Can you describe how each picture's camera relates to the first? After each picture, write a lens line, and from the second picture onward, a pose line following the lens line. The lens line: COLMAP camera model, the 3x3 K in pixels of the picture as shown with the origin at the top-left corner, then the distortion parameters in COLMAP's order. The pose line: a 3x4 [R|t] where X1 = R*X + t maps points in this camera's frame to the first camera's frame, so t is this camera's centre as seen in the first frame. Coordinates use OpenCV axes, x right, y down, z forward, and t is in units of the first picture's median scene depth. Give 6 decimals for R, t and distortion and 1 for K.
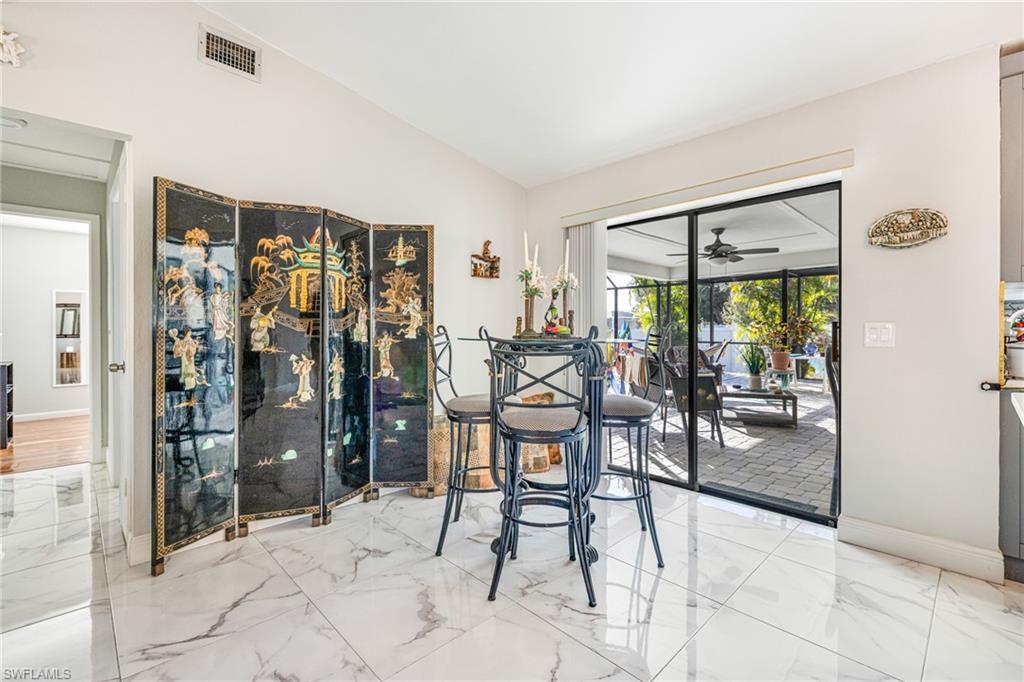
lens RADIAL K [[450.6, 0, 514.5], [0, 450.6, 332.9], [0, 0, 1]] dist [-0.001834, 0.001337]
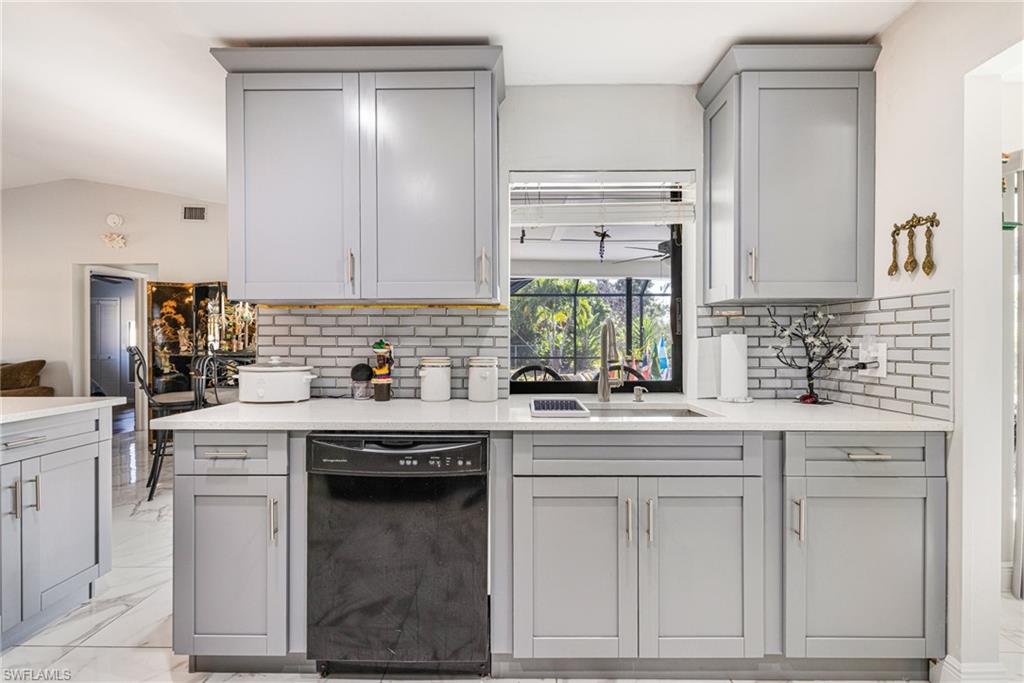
lens RADIAL K [[450.6, 0, 514.3], [0, 450.6, 344.0], [0, 0, 1]] dist [-0.001834, 0.001337]
pose [[0.714168, -0.002017, -0.699971, 1.906640], [-0.002510, 0.999982, -0.005443, -0.010457], [0.699970, 0.005644, 0.714150, 0.566142]]
